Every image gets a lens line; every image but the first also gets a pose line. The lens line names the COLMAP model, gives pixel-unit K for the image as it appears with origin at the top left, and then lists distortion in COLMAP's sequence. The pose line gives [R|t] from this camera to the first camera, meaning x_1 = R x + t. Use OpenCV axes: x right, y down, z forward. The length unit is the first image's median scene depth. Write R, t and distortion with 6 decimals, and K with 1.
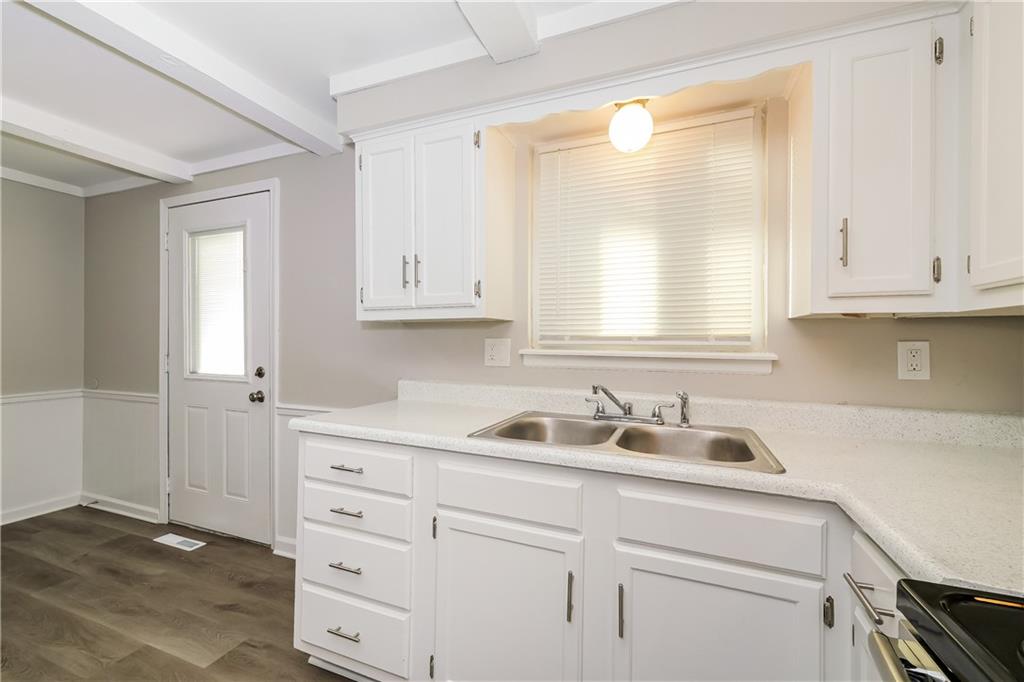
lens RADIAL K [[432.9, 0, 519.5], [0, 432.9, 336.9], [0, 0, 1]] dist [0.000375, 0.000293]
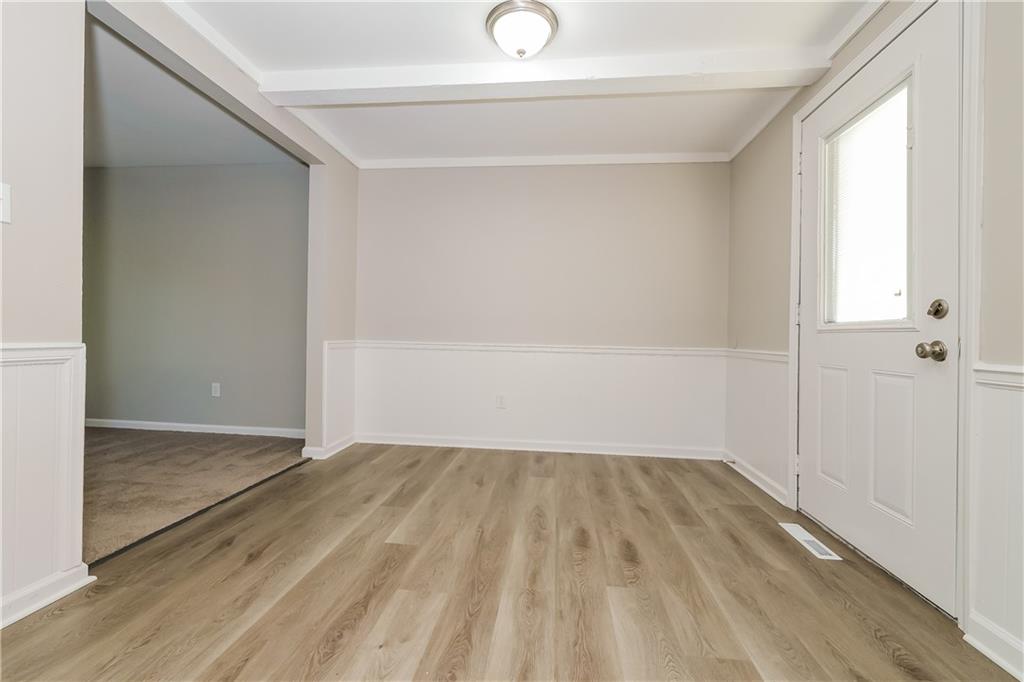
lens RADIAL K [[432.9, 0, 521.4], [0, 432.9, 332.9], [0, 0, 1]] dist [0.000375, 0.000293]
pose [[0.285298, -0.005910, -0.958421, -0.200252], [-0.023652, 0.999633, -0.013205, 0.133841], [0.958147, 0.026436, 0.285053, 0.297584]]
